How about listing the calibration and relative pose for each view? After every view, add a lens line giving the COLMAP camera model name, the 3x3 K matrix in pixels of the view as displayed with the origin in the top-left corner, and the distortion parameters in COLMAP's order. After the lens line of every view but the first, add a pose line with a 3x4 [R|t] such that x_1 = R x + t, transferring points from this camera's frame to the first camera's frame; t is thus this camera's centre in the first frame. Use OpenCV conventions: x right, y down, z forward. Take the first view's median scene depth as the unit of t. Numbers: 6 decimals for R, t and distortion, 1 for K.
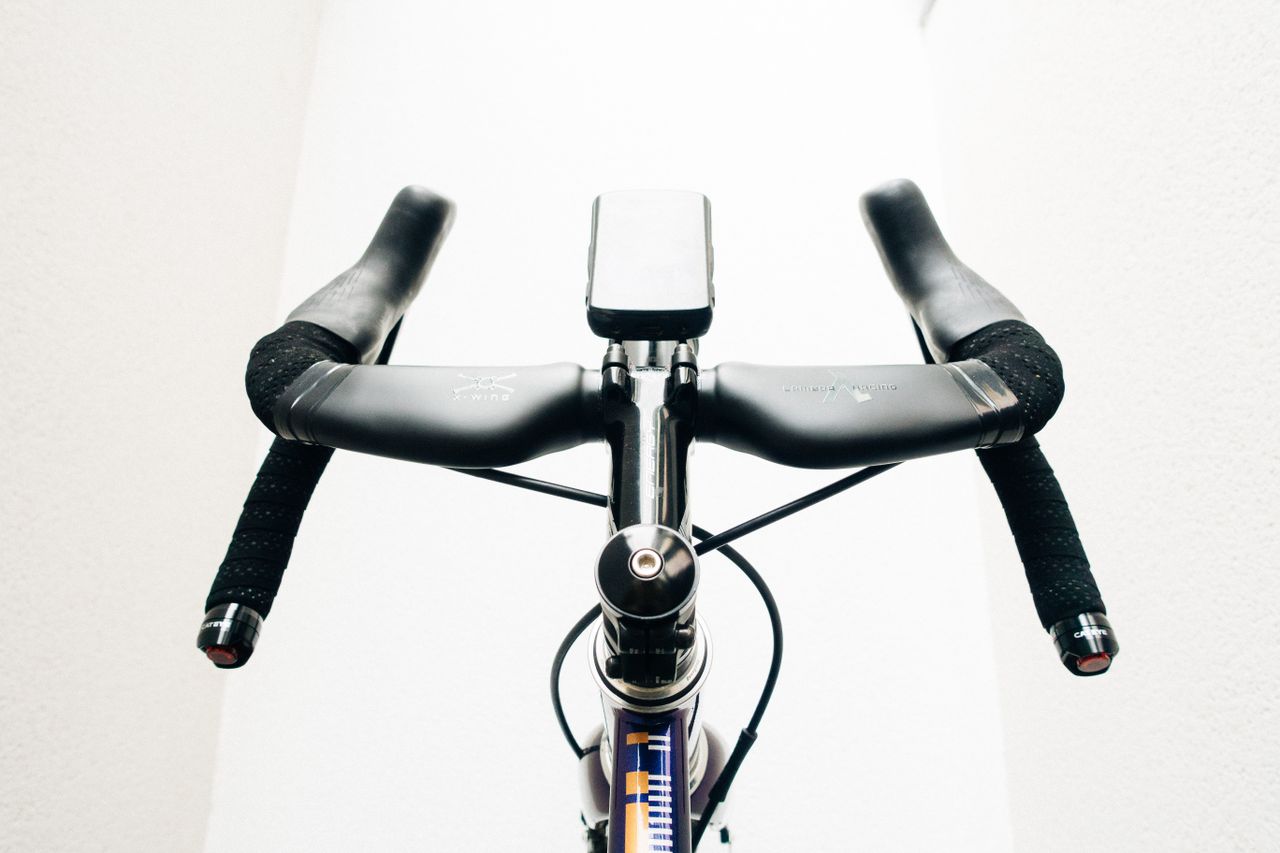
lens RADIAL K [[888.8, 0, 640.0], [0, 888.8, 426.5], [0, 0, 1]] dist [-0.003311, -0.000203]
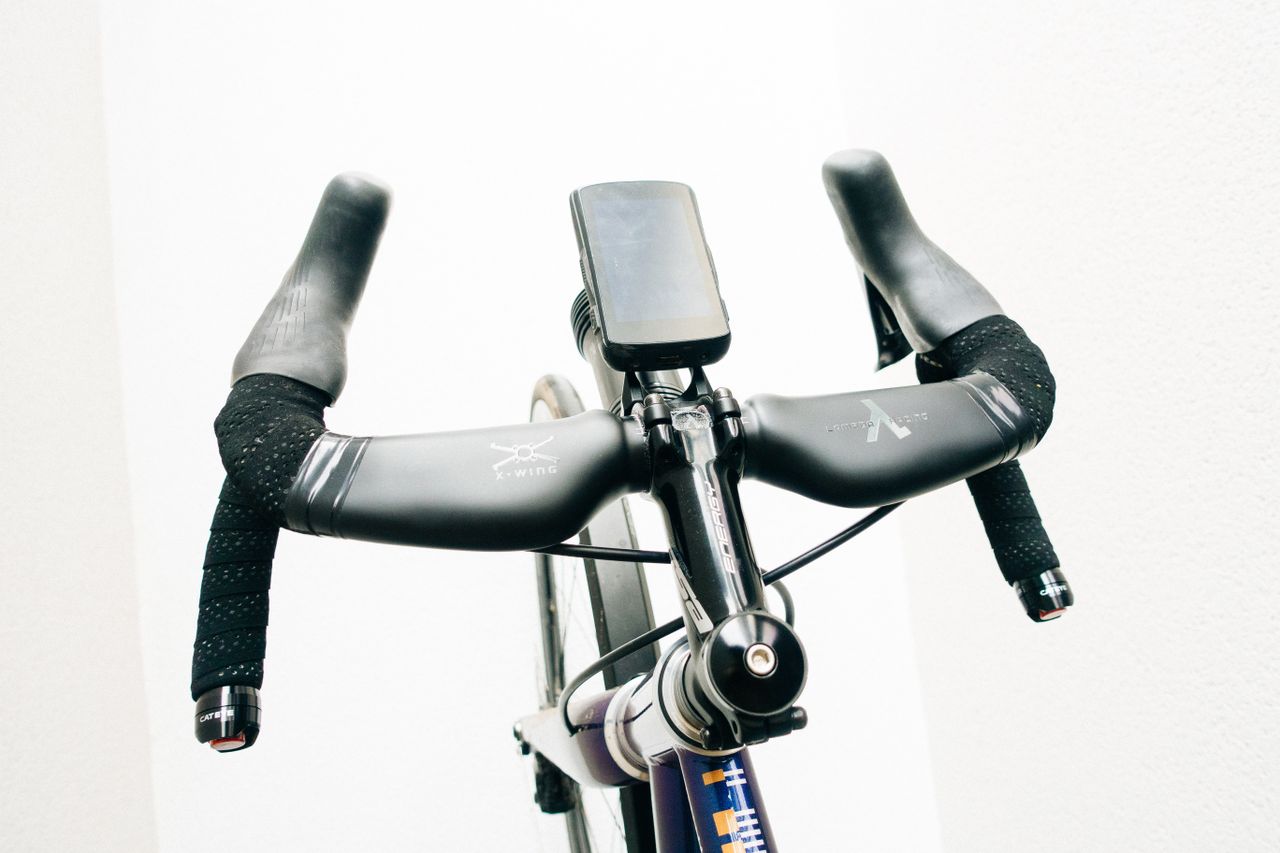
lens RADIAL K [[889.9, 0, 674.0], [0, 889.9, 460.8], [0, 0, 1]] dist [-0.091943, 0.241482]
pose [[0.968357, -0.107058, 0.225442, -0.196037], [0.058104, 0.975207, 0.213529, -0.192921], [-0.242712, -0.193673, 0.950569, 0.073363]]
